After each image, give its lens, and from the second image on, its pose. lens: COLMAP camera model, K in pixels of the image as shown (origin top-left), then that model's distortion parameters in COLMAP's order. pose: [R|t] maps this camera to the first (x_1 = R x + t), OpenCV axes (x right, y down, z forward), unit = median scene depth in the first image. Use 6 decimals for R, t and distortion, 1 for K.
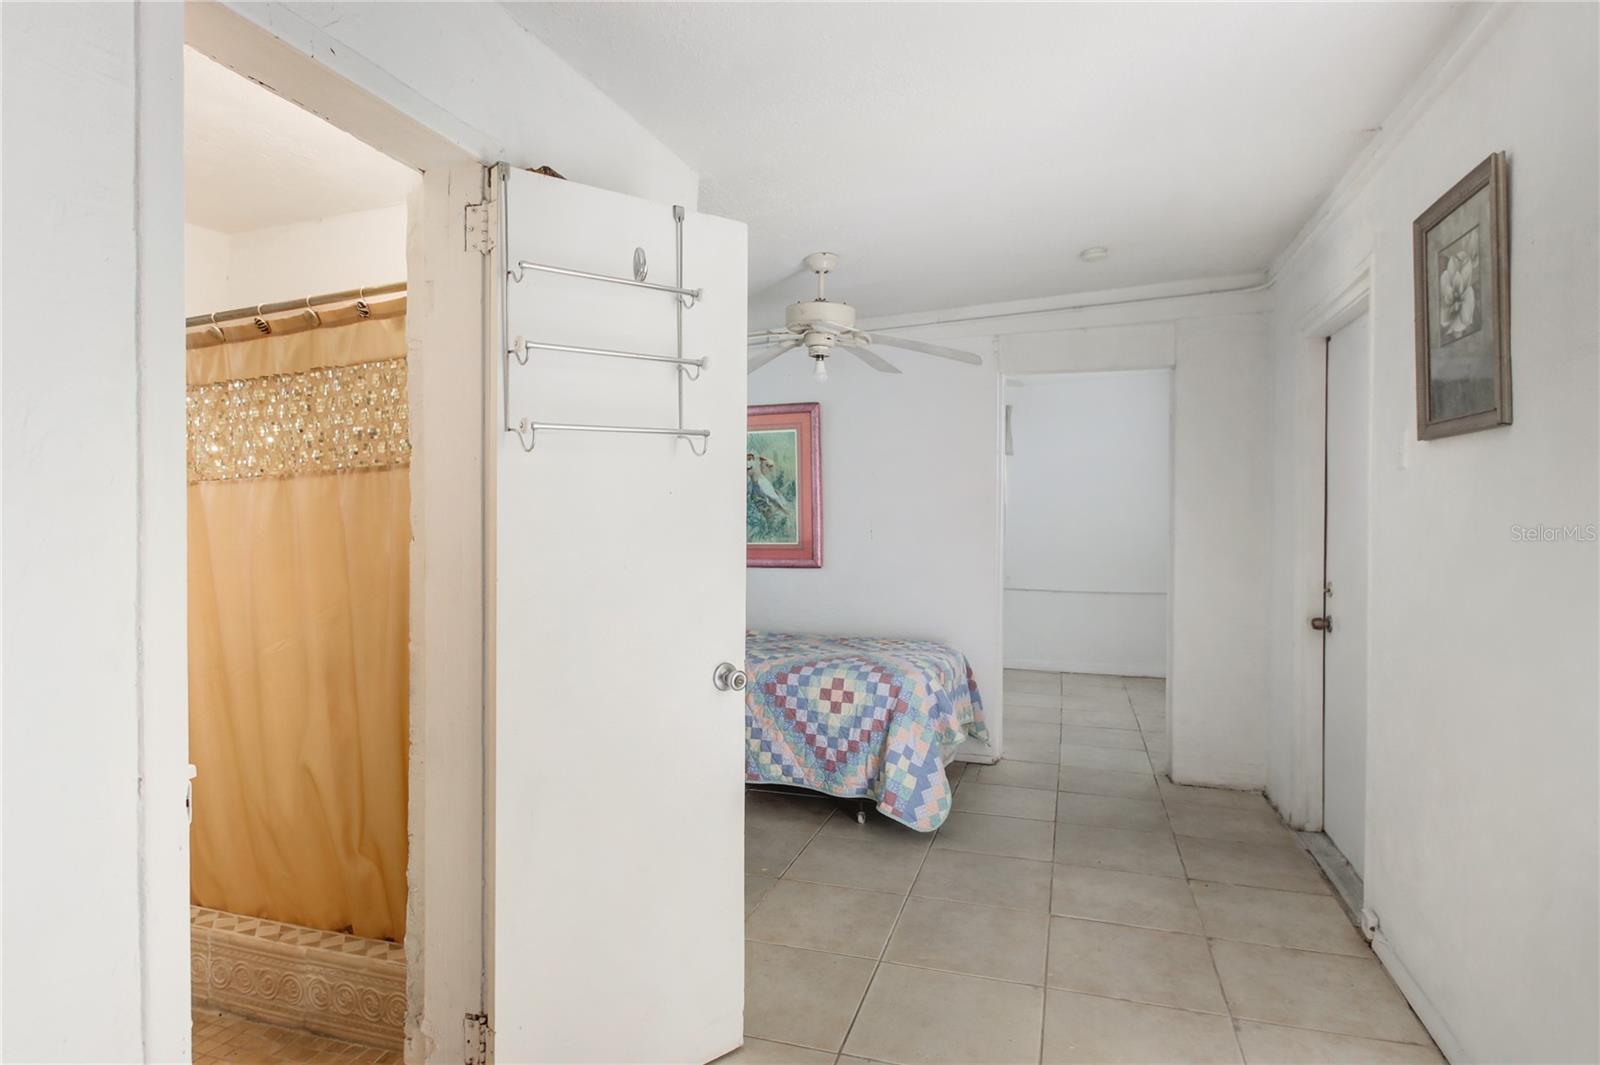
lens RADIAL K [[895.8, 0, 802.5], [0, 895.8, 528.3], [0, 0, 1]] dist [0.001091, 0.000371]
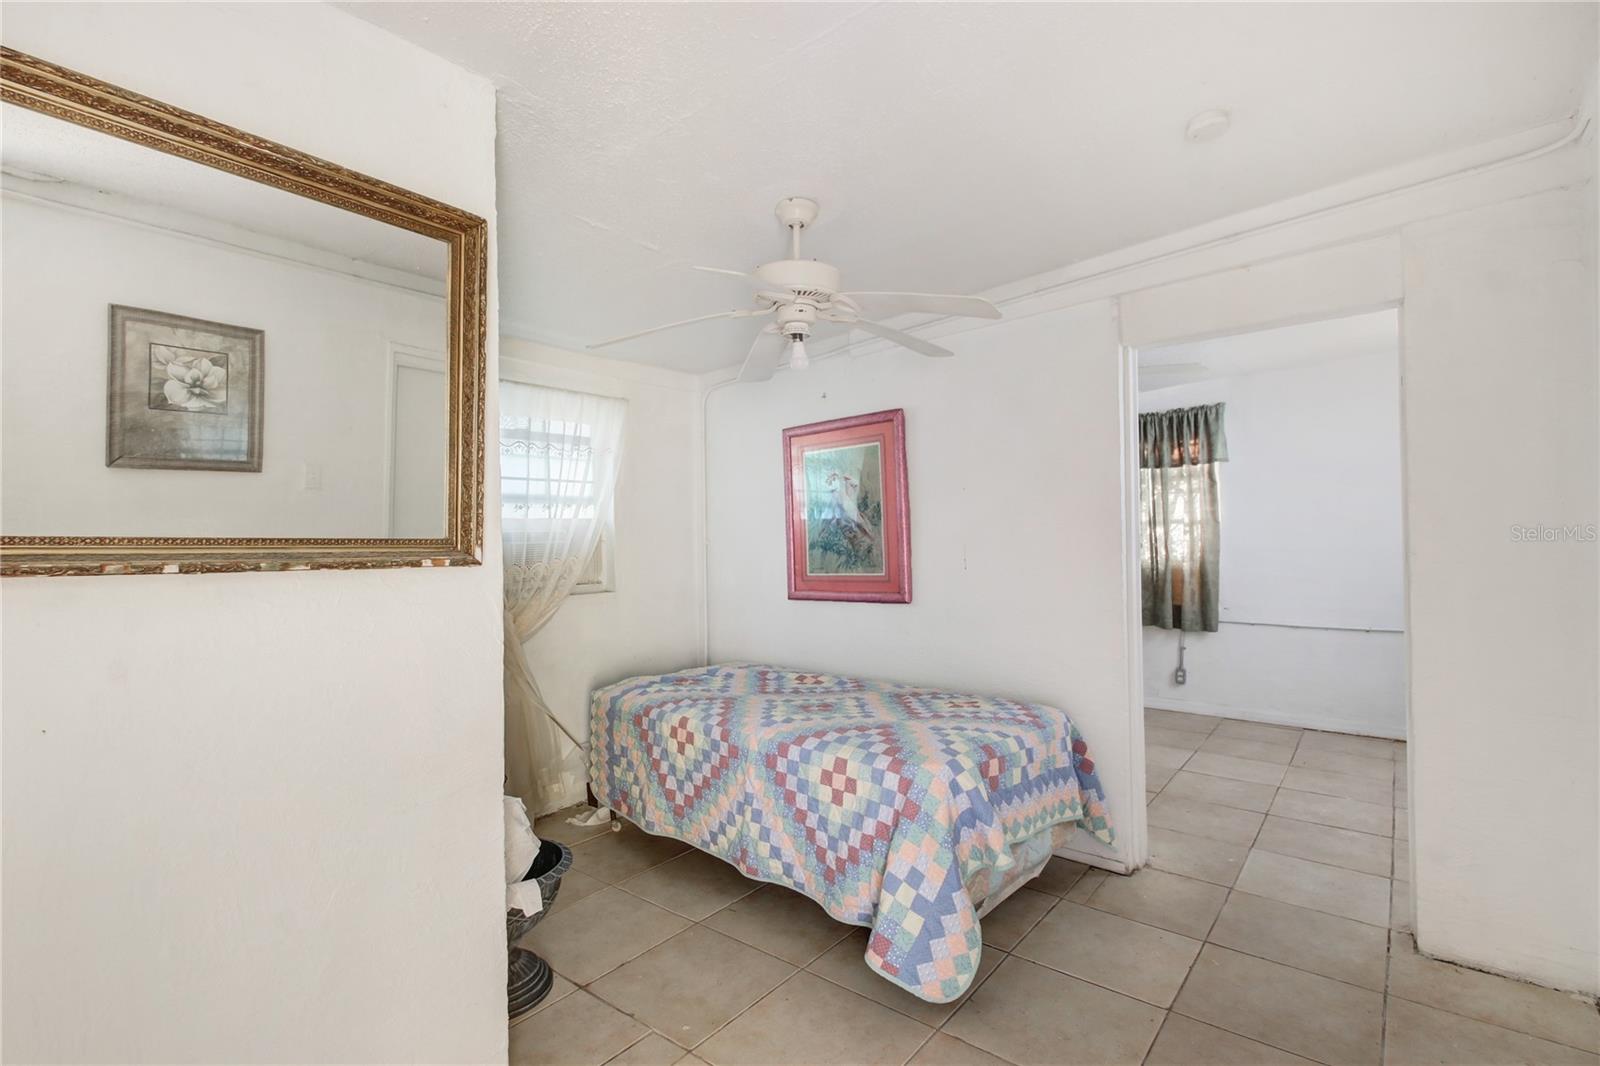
lens RADIAL K [[756.4, 0, 792.5], [0, 756.4, 536.9], [0, 0, 1]] dist [0.016028, -0.012631]
pose [[0.926466, -0.024140, -0.375603, 0.247155], [0.016999, 0.999606, -0.022315, -0.005858], [0.375994, 0.014289, 0.926512, 0.389535]]
